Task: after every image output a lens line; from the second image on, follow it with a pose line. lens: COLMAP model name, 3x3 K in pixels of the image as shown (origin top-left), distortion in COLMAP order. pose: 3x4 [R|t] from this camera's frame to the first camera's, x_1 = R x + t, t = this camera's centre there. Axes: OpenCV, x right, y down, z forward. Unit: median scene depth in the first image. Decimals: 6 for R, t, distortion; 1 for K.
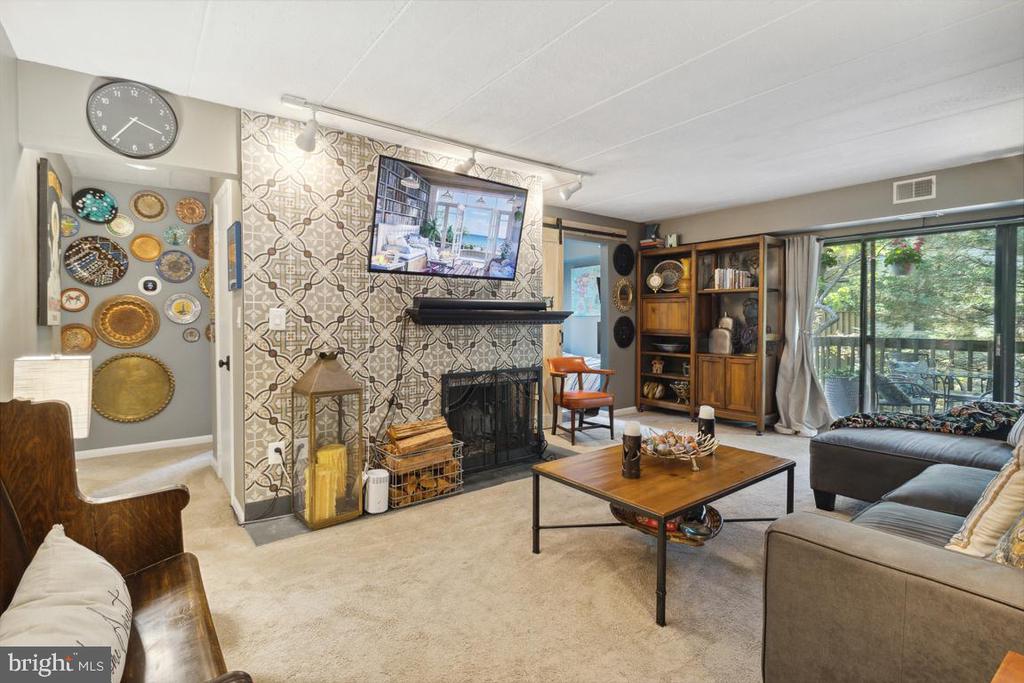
lens RADIAL K [[490.3, 0, 512.0], [0, 490.3, 324.0], [0, 0, 1]] dist [0.002349, 0.000056]
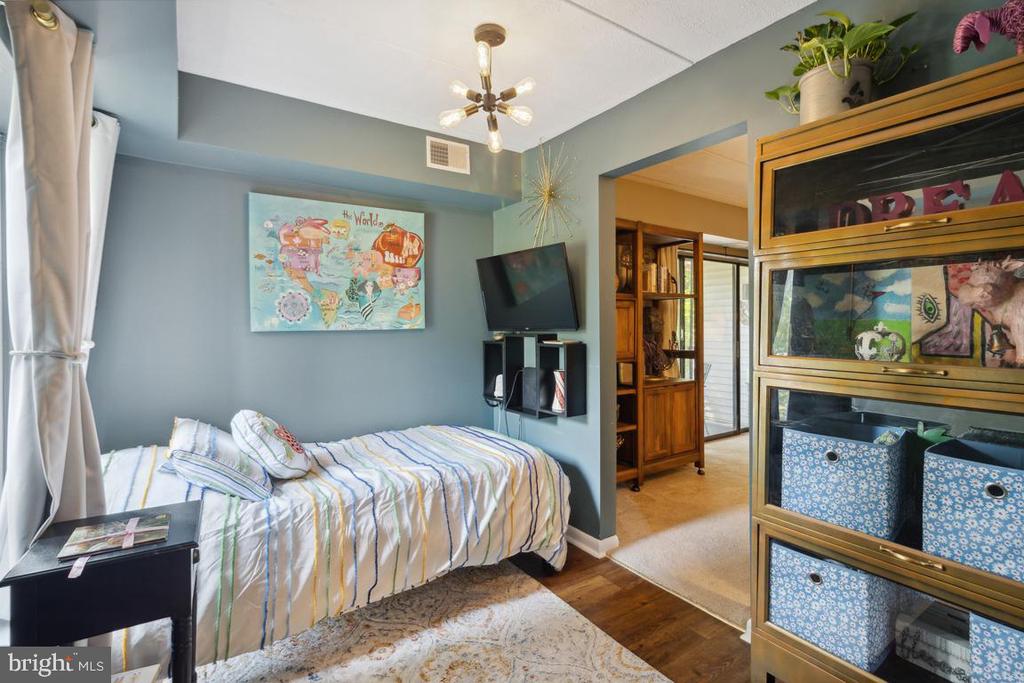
lens RADIAL K [[485.2, 0, 515.9], [0, 485.2, 315.6], [0, 0, 1]] dist [0.003739, 0.000546]
pose [[0.060692, 0.020346, 0.997949, -0.306856], [0.015325, 0.999655, -0.021313, -0.024404], [-0.998039, 0.016587, 0.060359, 1.170939]]
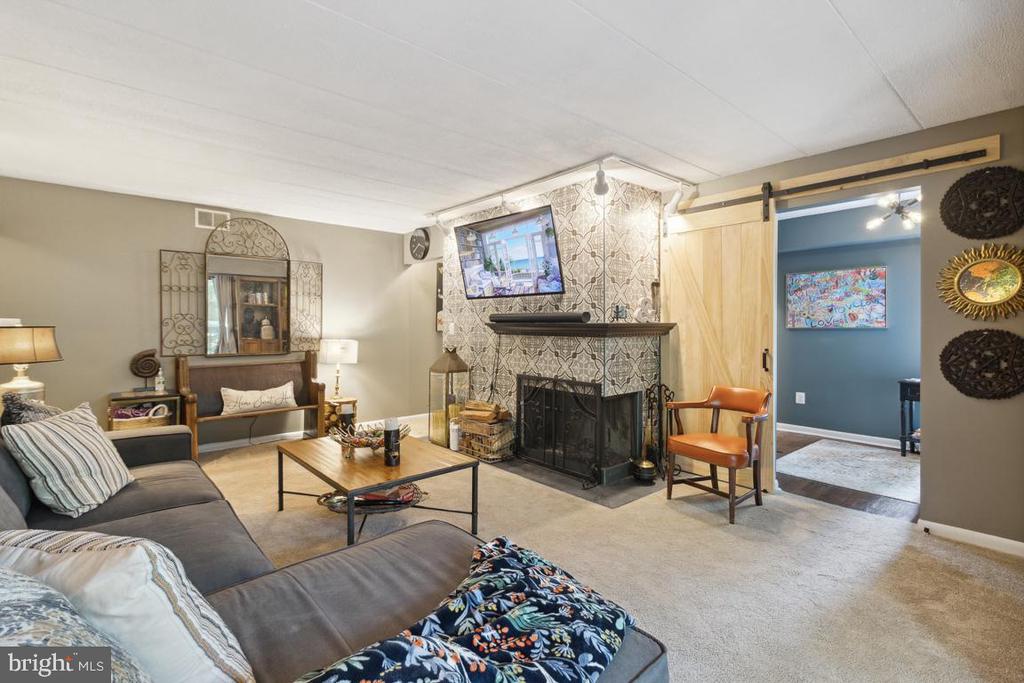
lens RADIAL K [[475.7, 0, 515.4], [0, 475.7, 329.0], [0, 0, 1]] dist [0.008480, 0.000276]
pose [[0.066717, 0.008371, -0.997737, 0.720340], [-0.014152, 0.999872, 0.007442, -0.014577], [0.997672, 0.013624, 0.066827, 0.608001]]
